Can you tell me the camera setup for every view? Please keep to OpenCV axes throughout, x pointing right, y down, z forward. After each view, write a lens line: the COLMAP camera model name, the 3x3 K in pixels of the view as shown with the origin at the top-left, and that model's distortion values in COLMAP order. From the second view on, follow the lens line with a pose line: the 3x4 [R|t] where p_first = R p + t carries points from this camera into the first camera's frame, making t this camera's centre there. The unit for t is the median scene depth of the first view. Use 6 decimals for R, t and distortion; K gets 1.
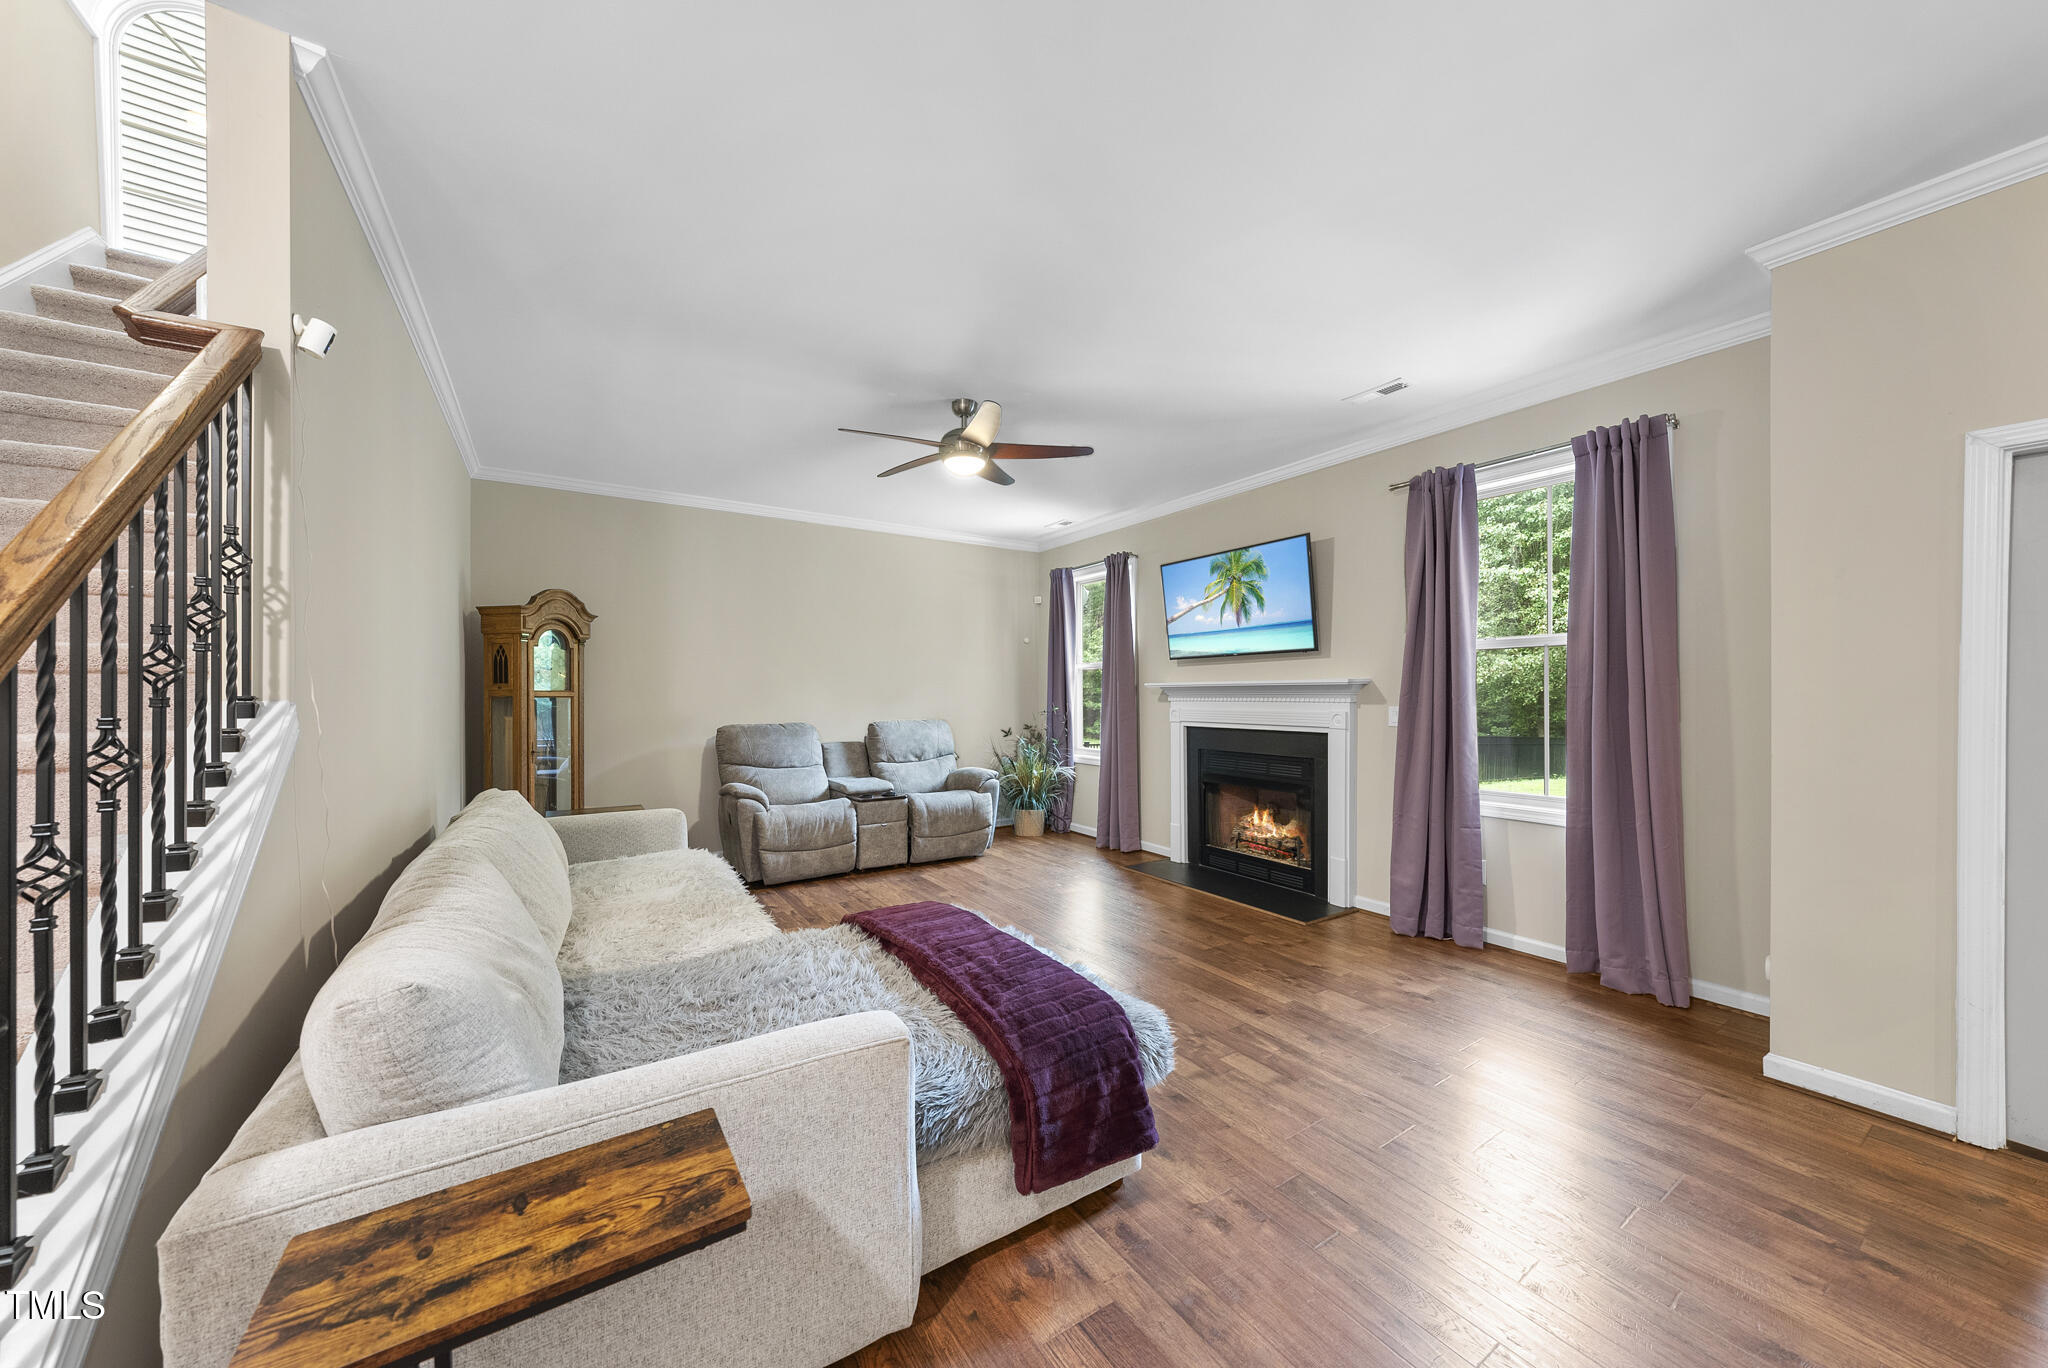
lens RADIAL K [[704.5, 0, 1022.6], [0, 704.5, 691.7], [0, 0, 1]] dist [0.000133, -0.000214]
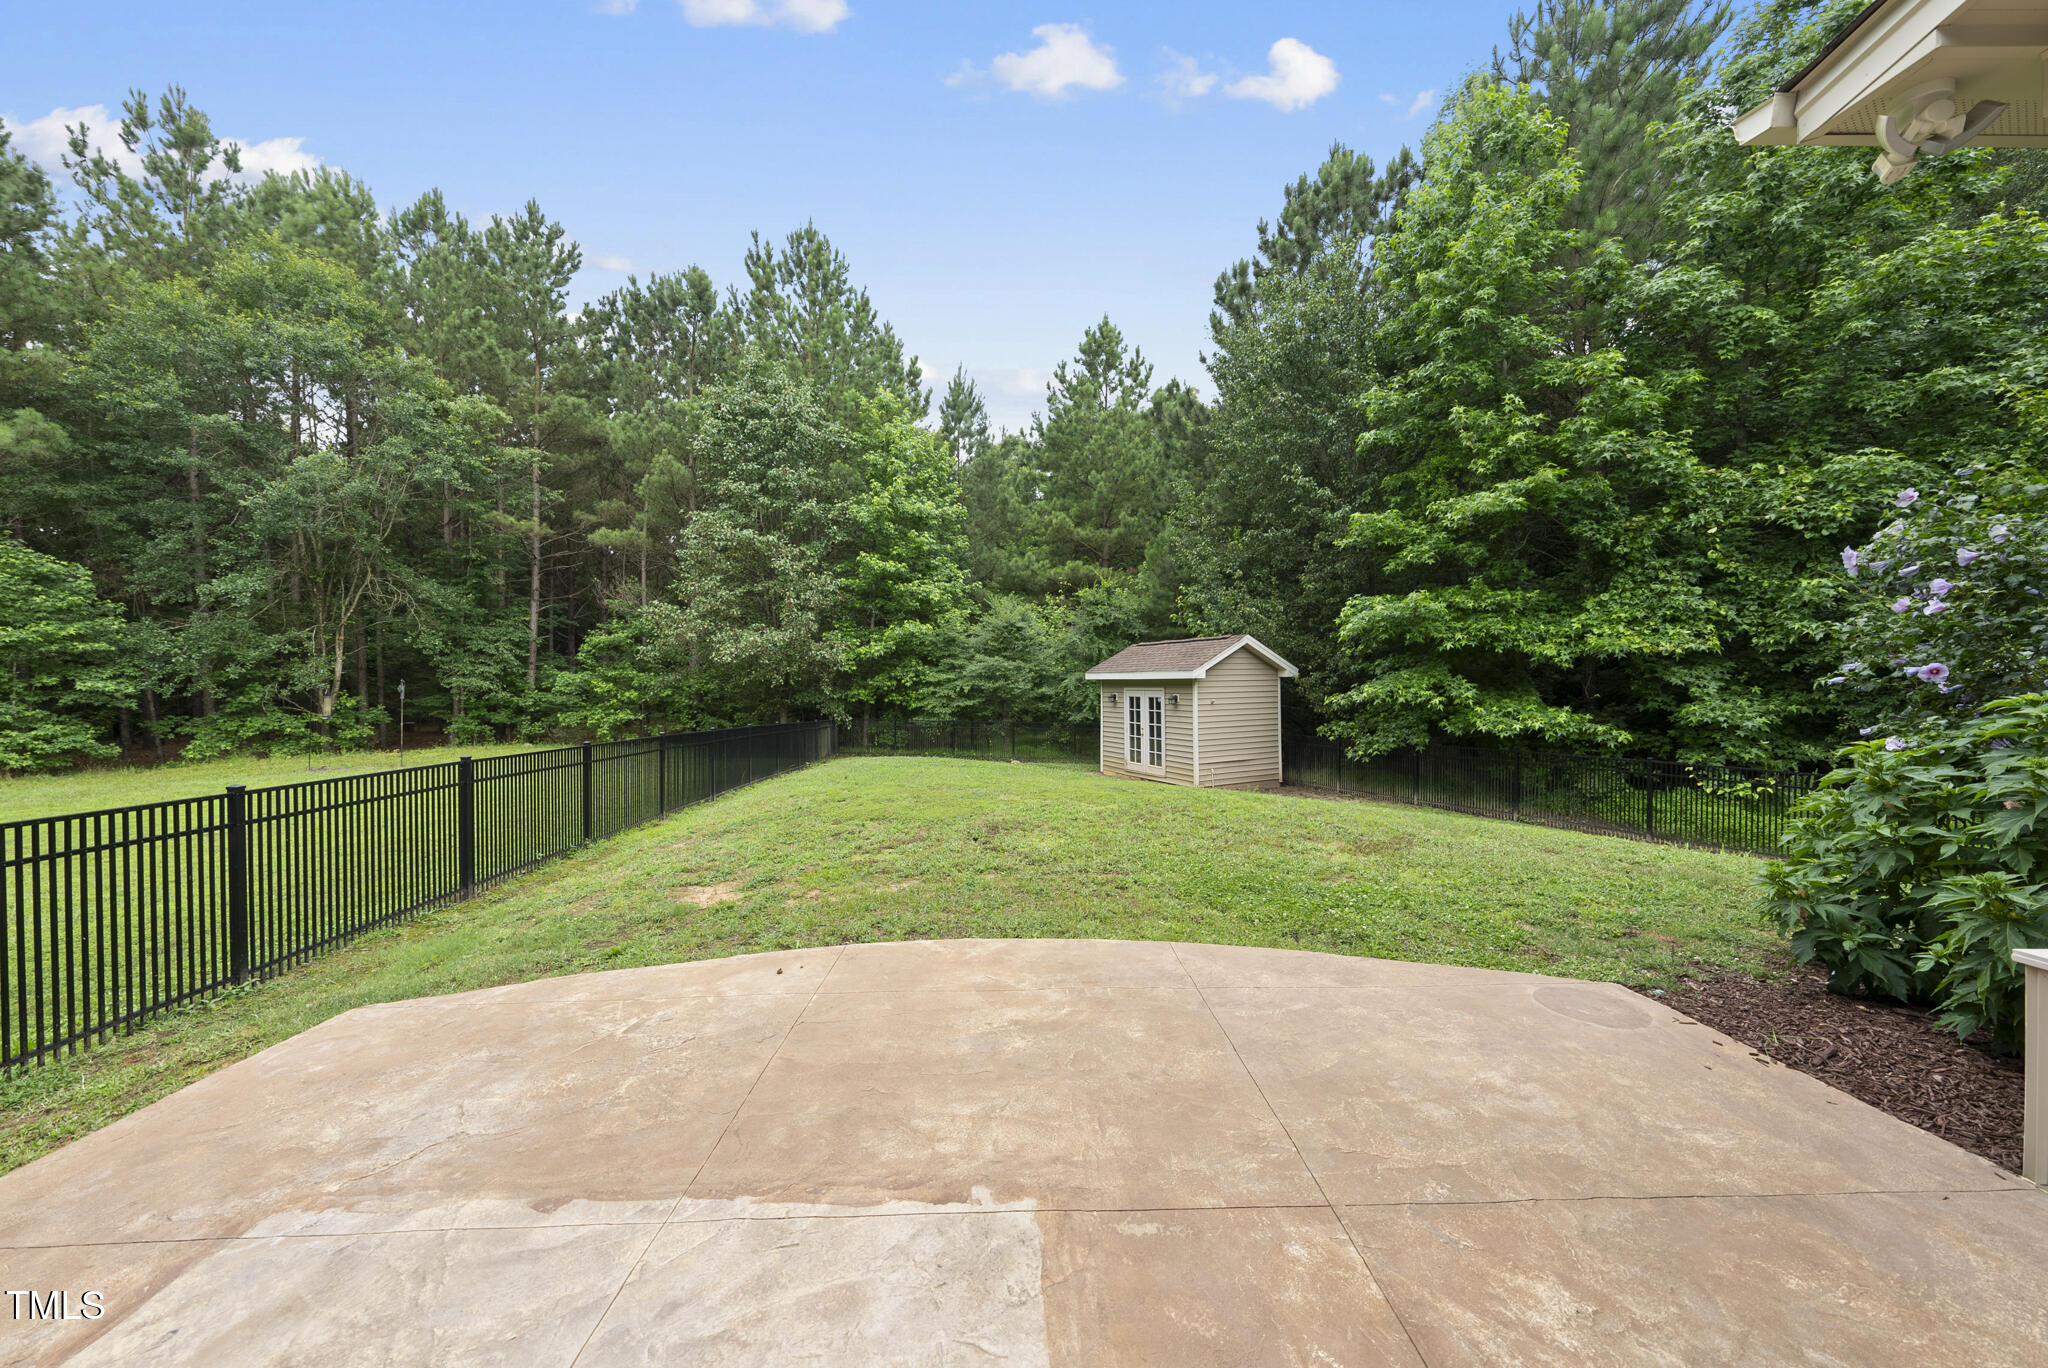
lens RADIAL K [[704.5, 0, 1037.7], [0, 704.5, 680.2], [0, 0, 1]] dist [0.000133, -0.000214]
pose [[0.524994, -0.017887, 0.850918, 0.579120], [0.011517, 0.999837, 0.013912, 0.017737], [-0.851028, 0.002496, 0.525114, 1.122968]]
